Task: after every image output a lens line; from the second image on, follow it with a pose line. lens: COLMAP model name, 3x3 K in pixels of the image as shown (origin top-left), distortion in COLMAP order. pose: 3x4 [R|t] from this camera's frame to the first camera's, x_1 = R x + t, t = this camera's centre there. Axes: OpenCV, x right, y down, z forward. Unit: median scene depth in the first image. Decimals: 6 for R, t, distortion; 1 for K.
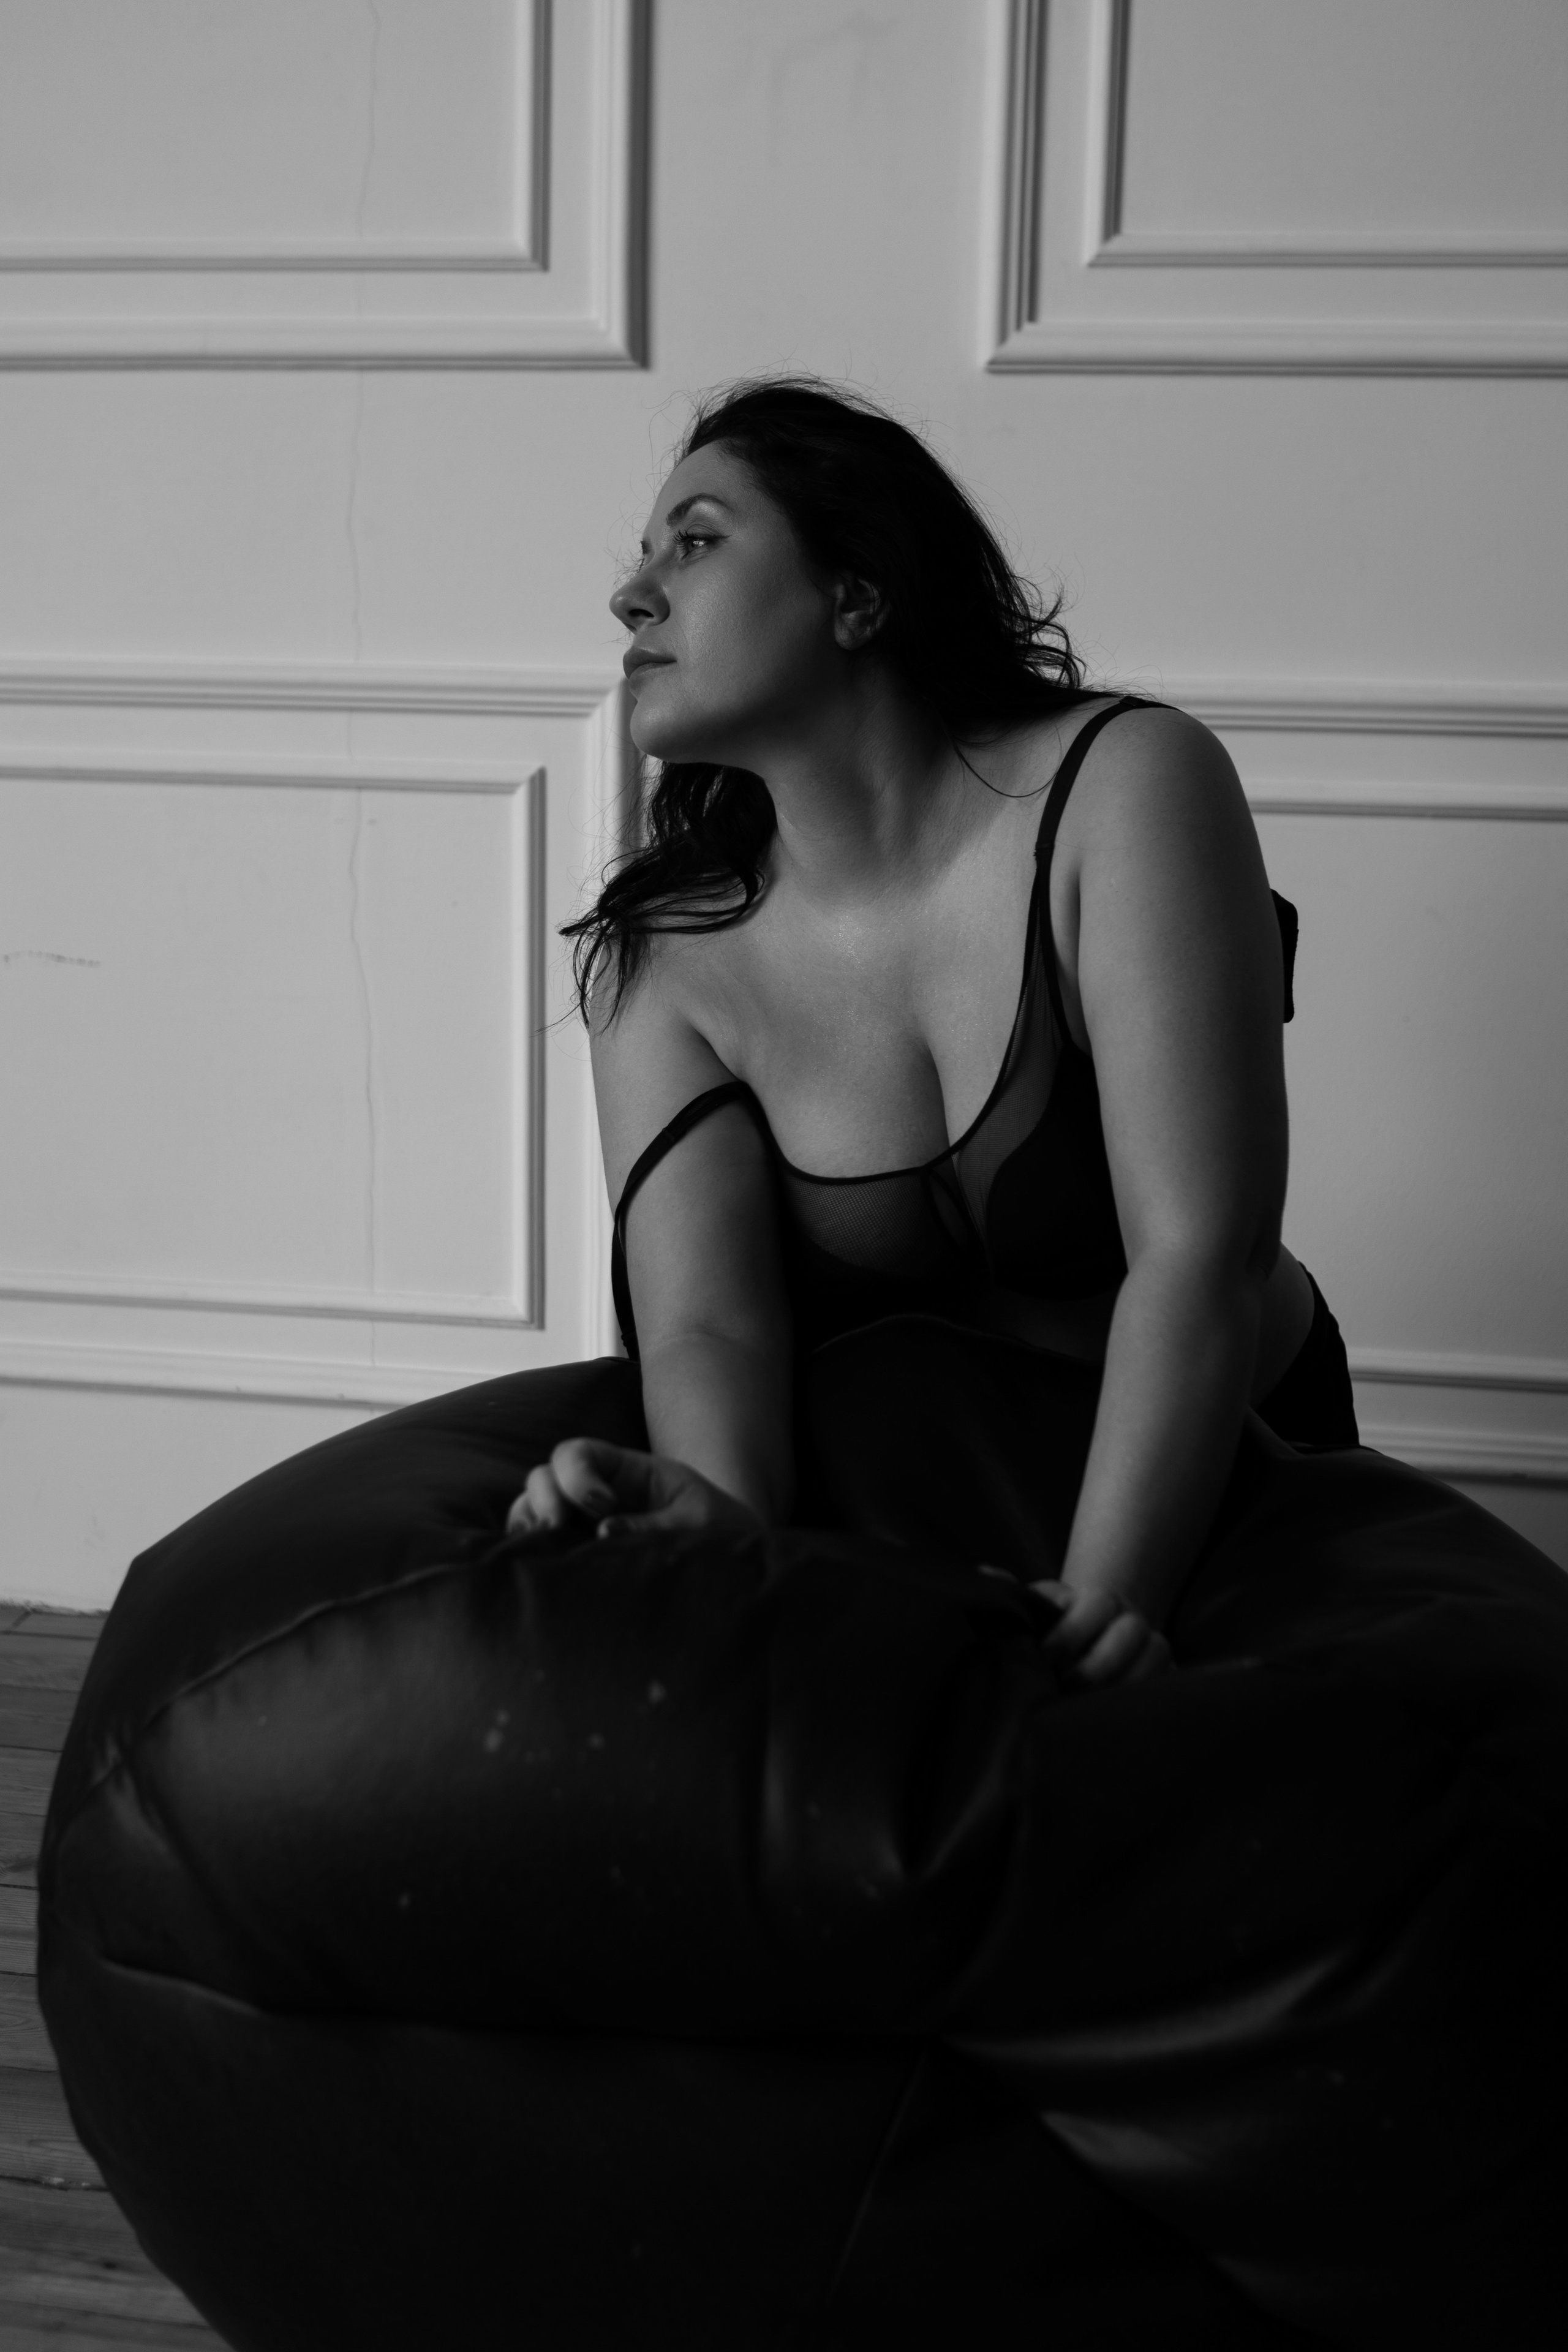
lens RADIAL K [[3110.3, 0, 784.0], [0, 3110.3, 1176.0], [0, 0, 1]] dist [-0.012352, -0.000833]
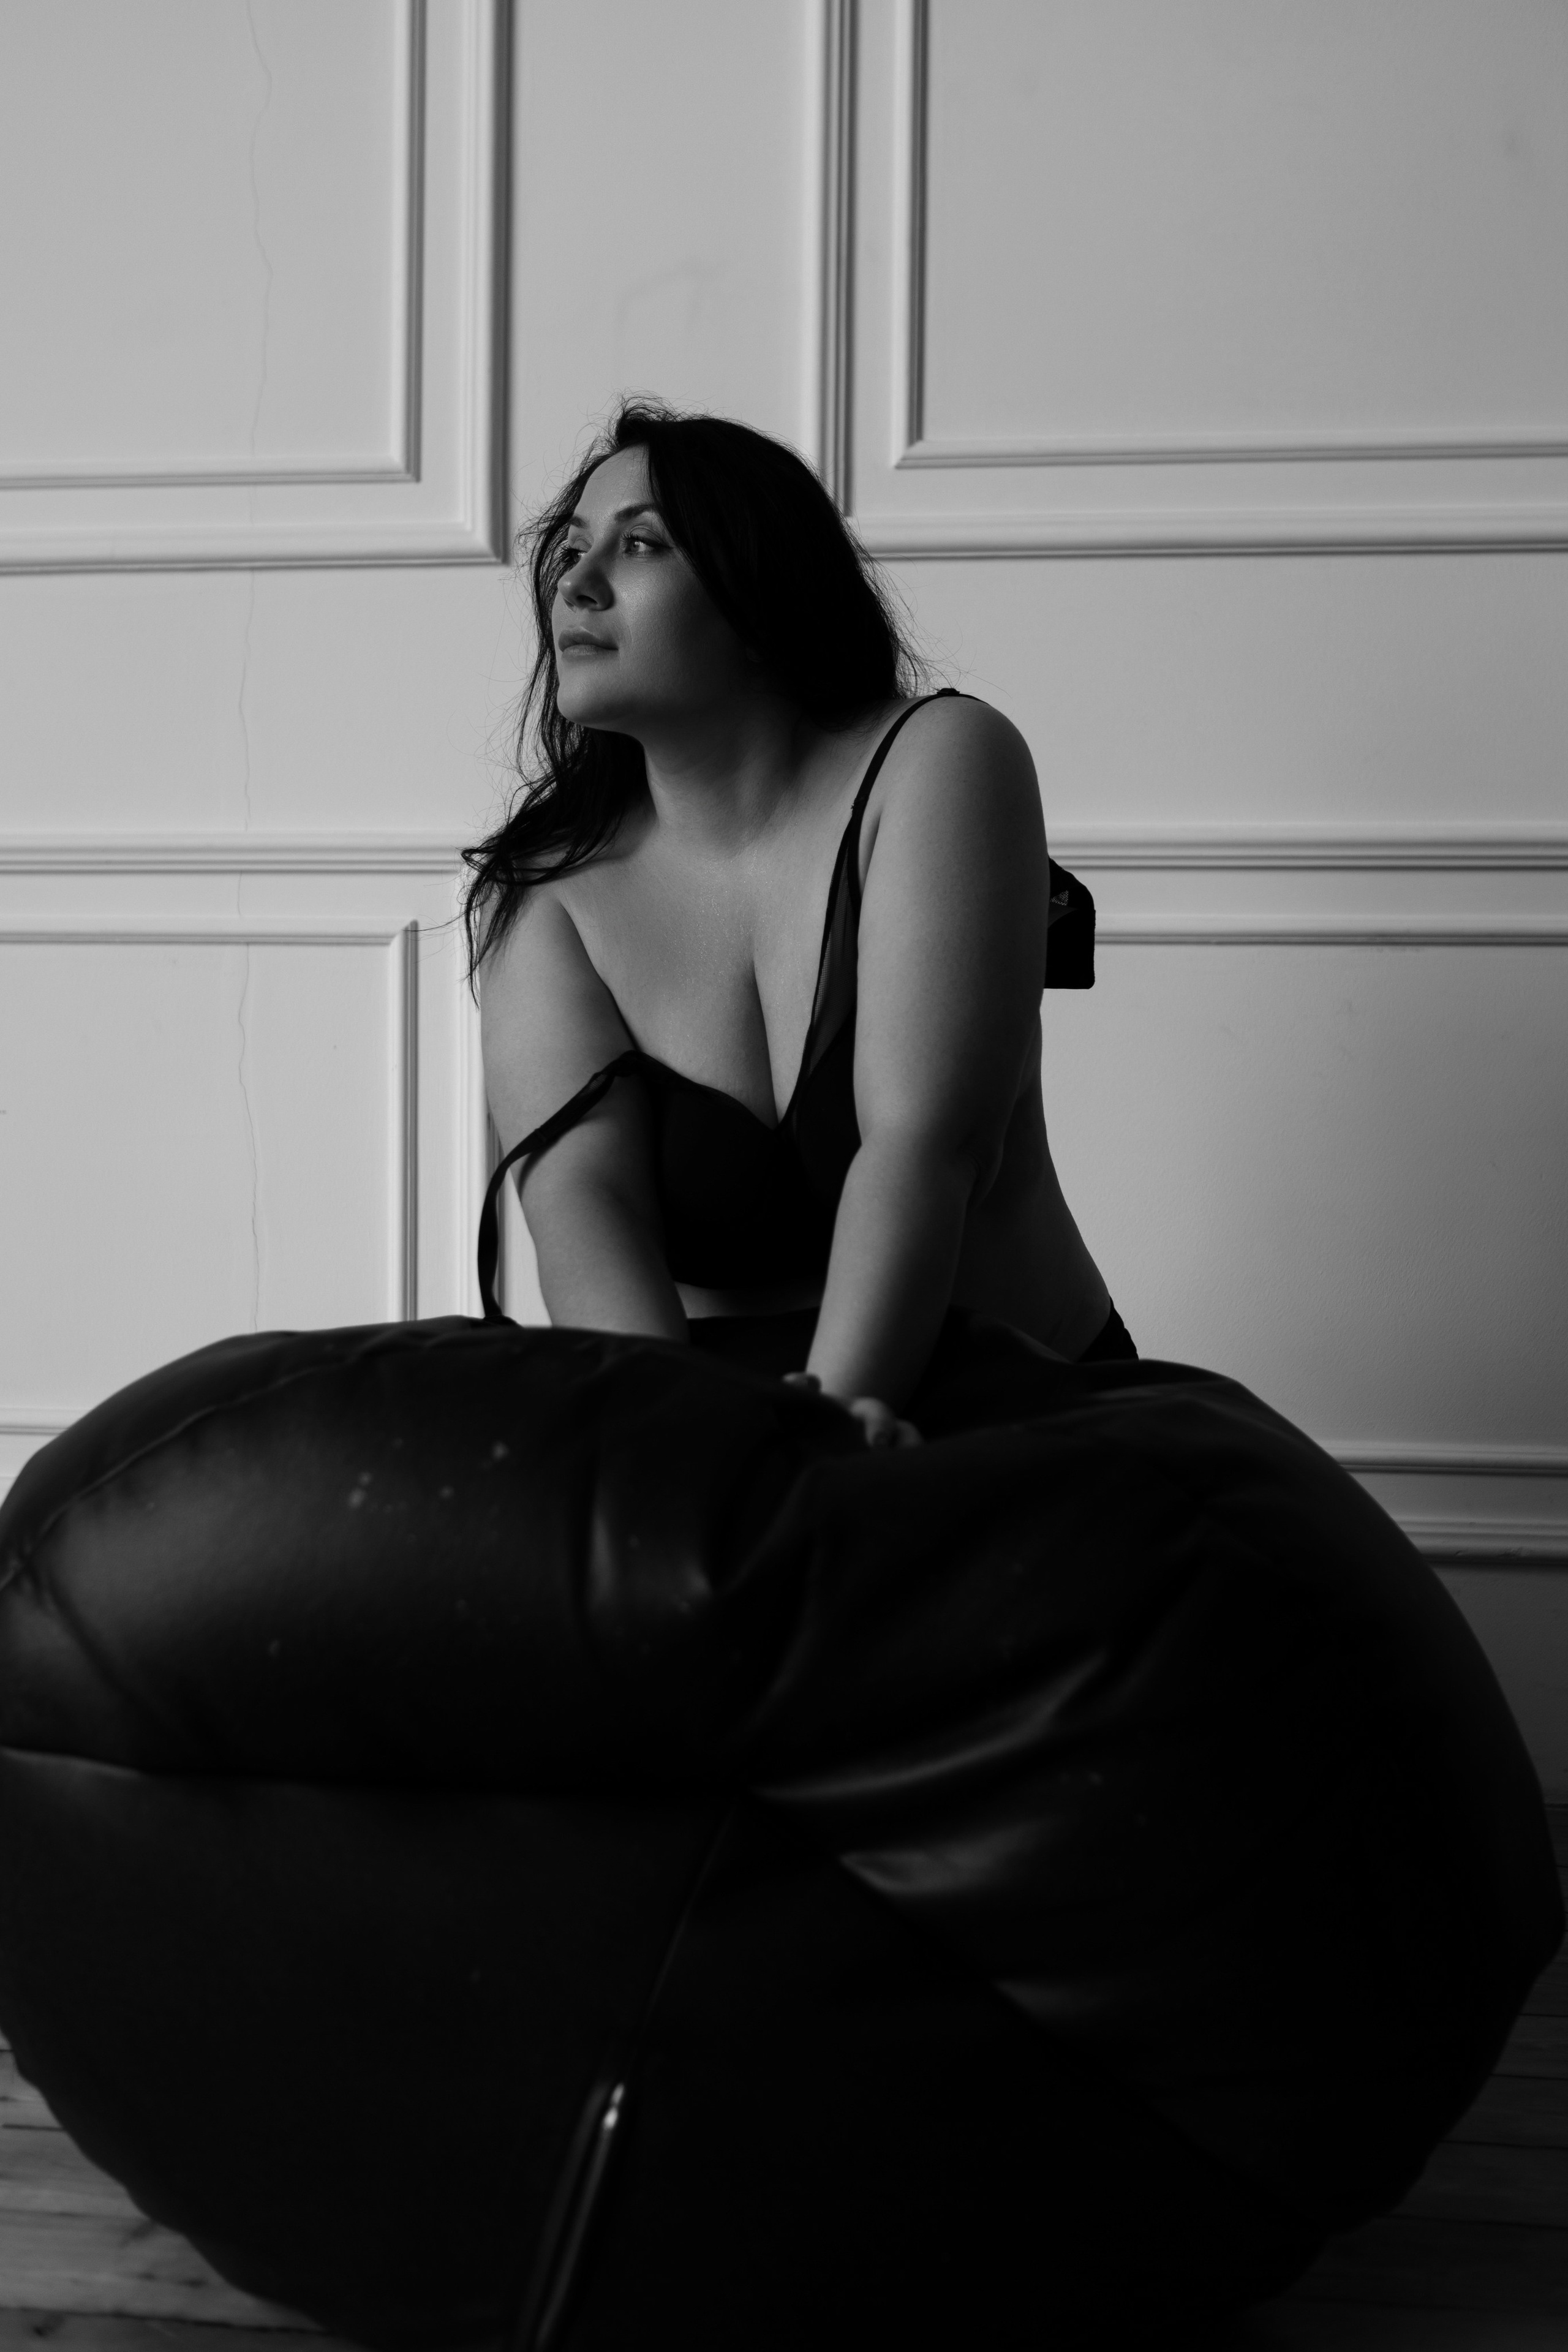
lens RADIAL K [[3110.3, 0, 784.0], [0, 3110.3, 1176.0], [0, 0, 1]] dist [-0.012352, -0.000833]
pose [[0.999333, -0.011619, 0.034626, 0.014244], [0.016845, 0.987820, -0.154684, 0.135344], [-0.032407, 0.155164, 0.987357, -0.080950]]
